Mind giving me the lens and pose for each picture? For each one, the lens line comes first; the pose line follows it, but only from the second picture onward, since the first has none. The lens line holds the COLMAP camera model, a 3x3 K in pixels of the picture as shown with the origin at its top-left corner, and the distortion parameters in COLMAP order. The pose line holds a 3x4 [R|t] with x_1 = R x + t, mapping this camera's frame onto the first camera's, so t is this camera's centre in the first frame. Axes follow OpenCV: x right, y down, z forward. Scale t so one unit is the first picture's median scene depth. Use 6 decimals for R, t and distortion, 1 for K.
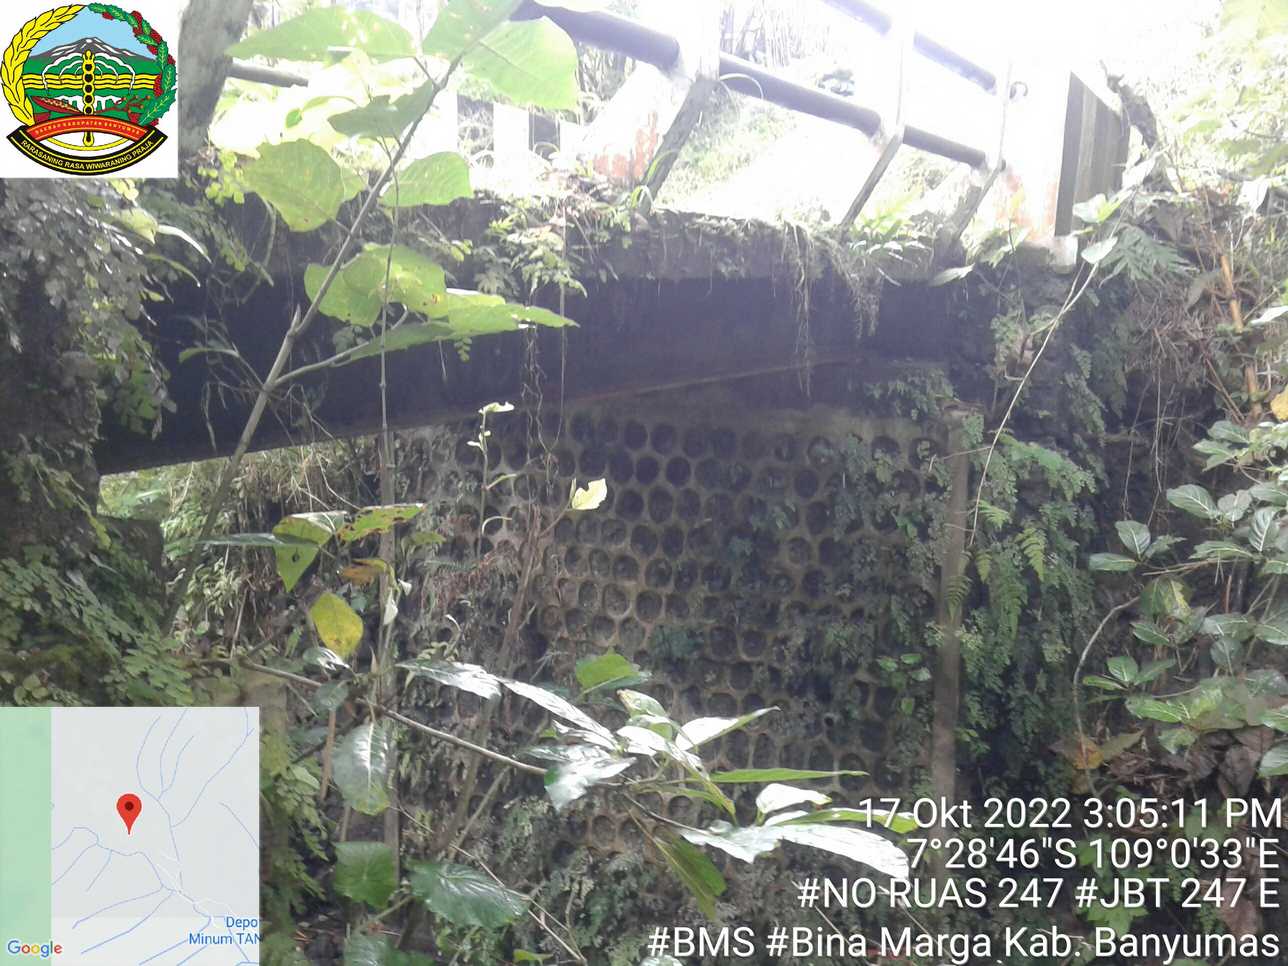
lens RADIAL K [[1385.4, 0, 639.8], [0, 1385.4, 519.1], [0, 0, 1]] dist [0.177601, -0.487371]
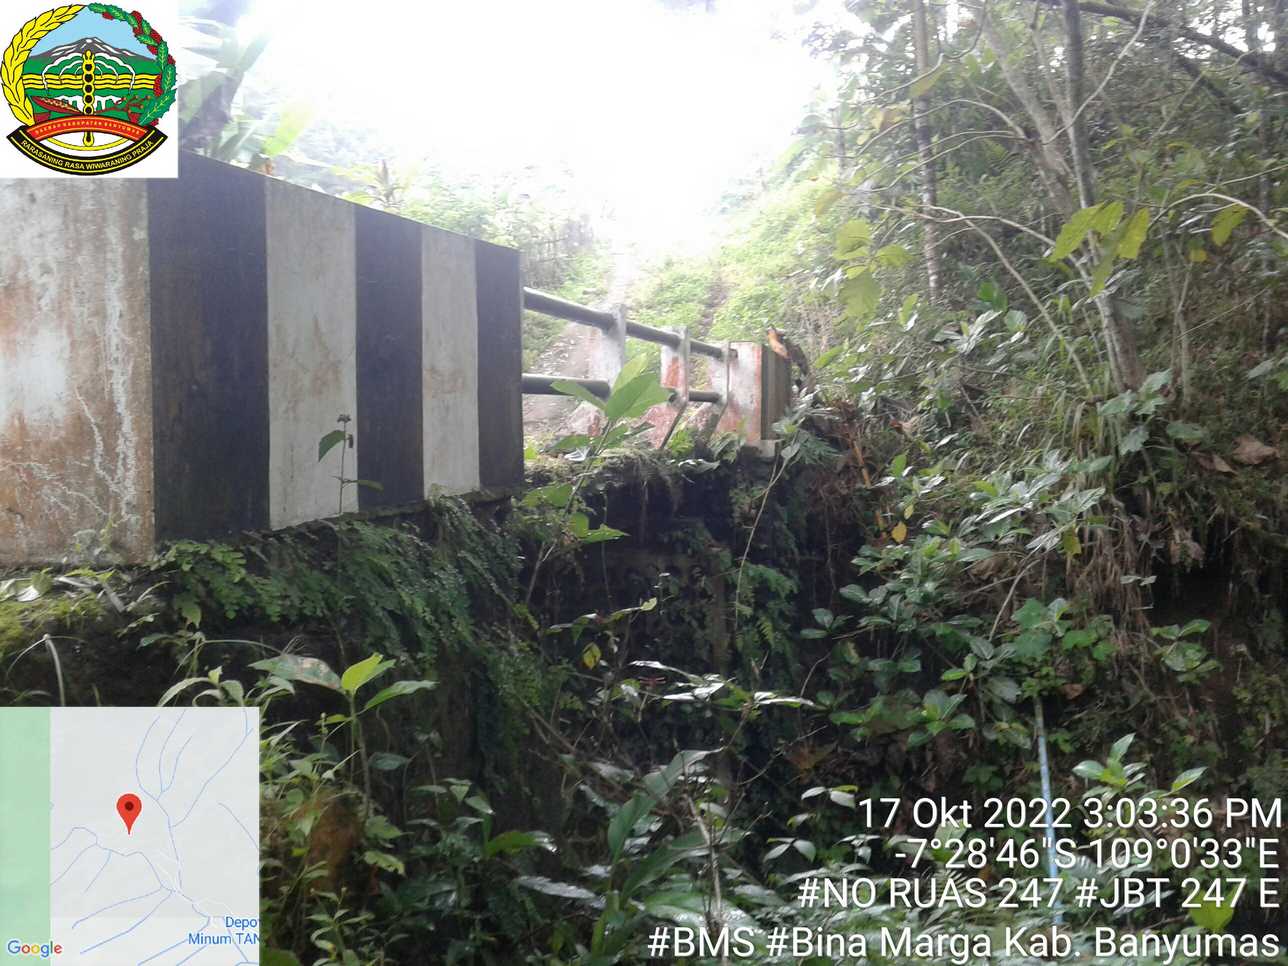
lens RADIAL K [[1259.0, 0, 636.5], [0, 1259.0, 486.4], [0, 0, 1]] dist [0.124480, -0.243132]
pose [[0.973665, -0.048531, 0.222757, -0.186722], [0.075061, 0.990845, -0.112218, 0.009694], [-0.215272, 0.125984, 0.968394, -0.414139]]
